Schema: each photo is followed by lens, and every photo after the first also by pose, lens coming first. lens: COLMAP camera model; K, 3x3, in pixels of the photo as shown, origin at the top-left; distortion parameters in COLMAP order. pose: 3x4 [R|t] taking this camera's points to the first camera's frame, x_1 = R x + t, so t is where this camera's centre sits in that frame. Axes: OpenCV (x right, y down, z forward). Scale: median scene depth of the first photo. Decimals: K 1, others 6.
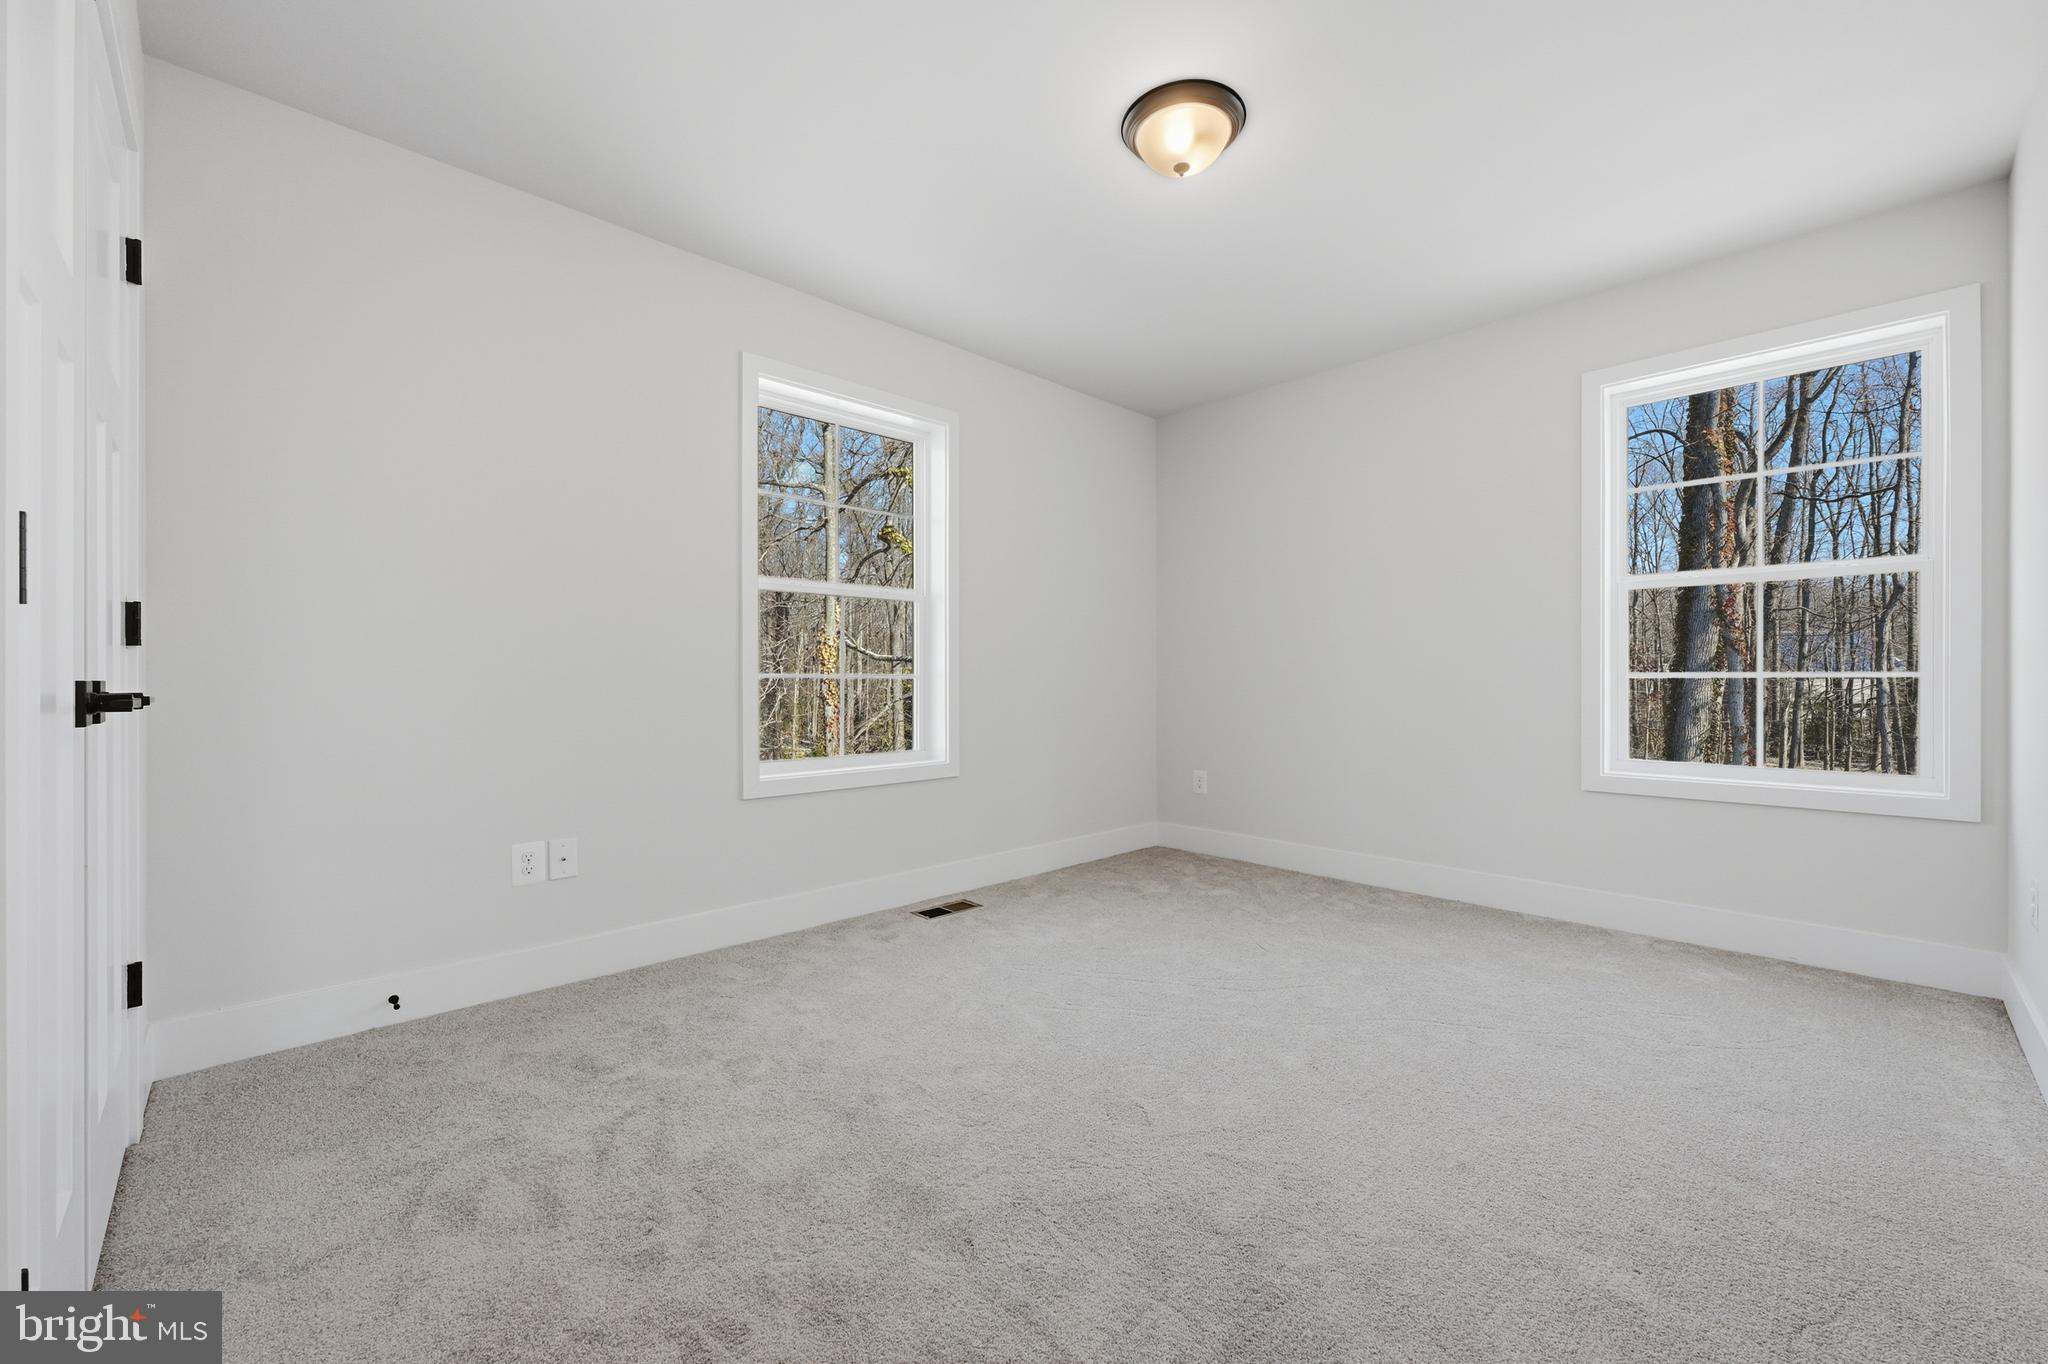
lens RADIAL K [[798.1, 0, 1024.0], [0, 798.1, 682.0], [0, 0, 1]] dist [0.000931, 0.000060]
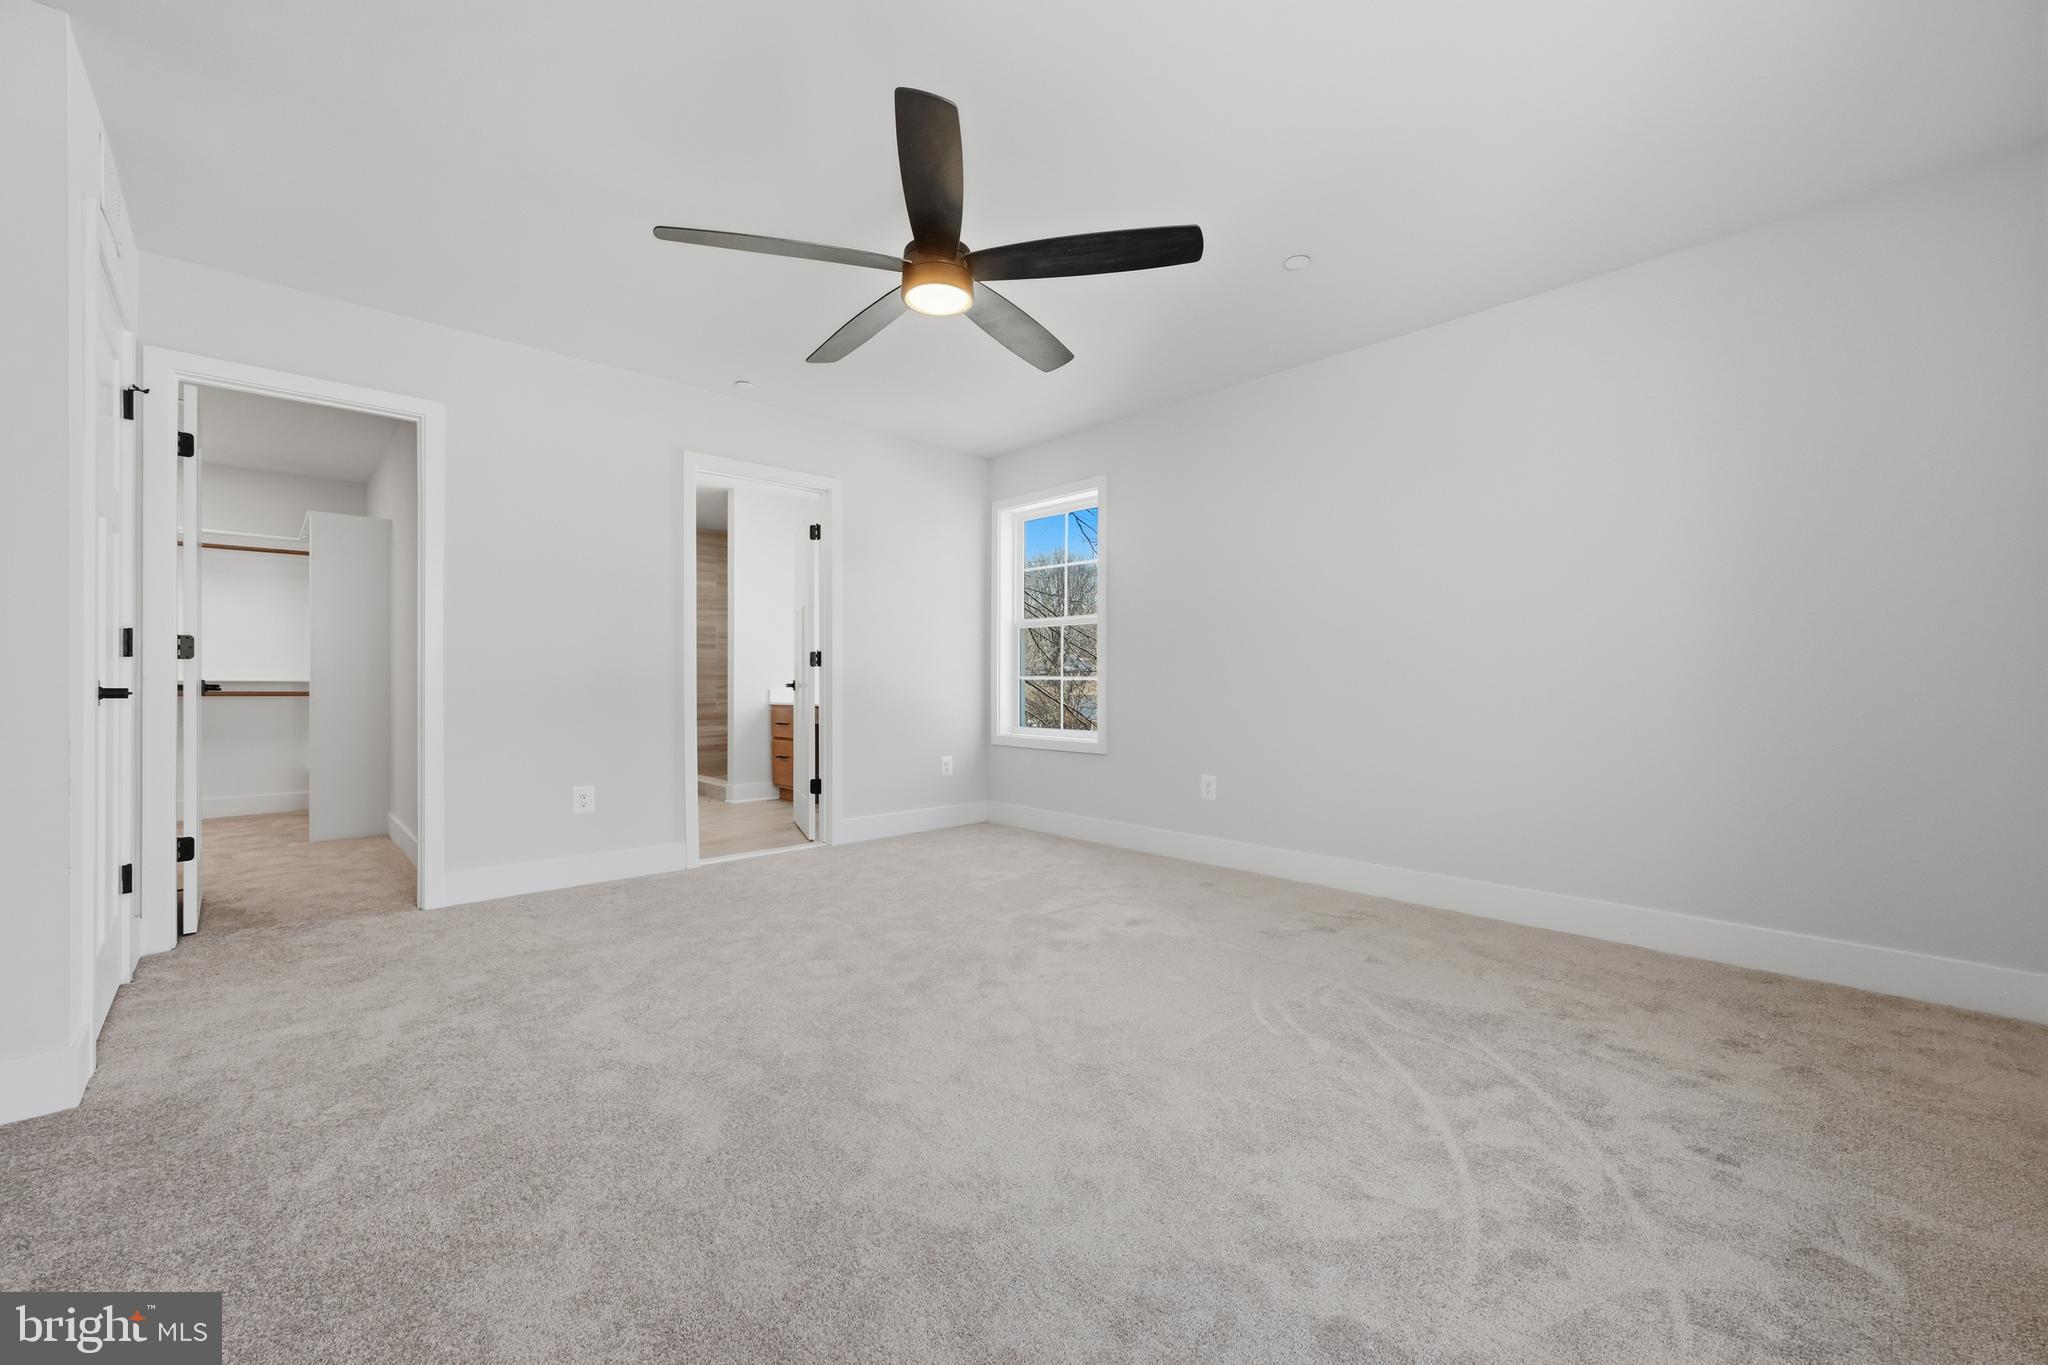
lens RADIAL K [[814.9, 0, 1026.7], [0, 814.9, 682.0], [0, 0, 1]] dist [0.001024, 0.000108]
pose [[0.999952, 0.002632, 0.009385, 0.758849], [-0.002613, 0.999994, -0.002048, 0.002467], [-0.009390, 0.002023, 0.999954, -0.740211]]
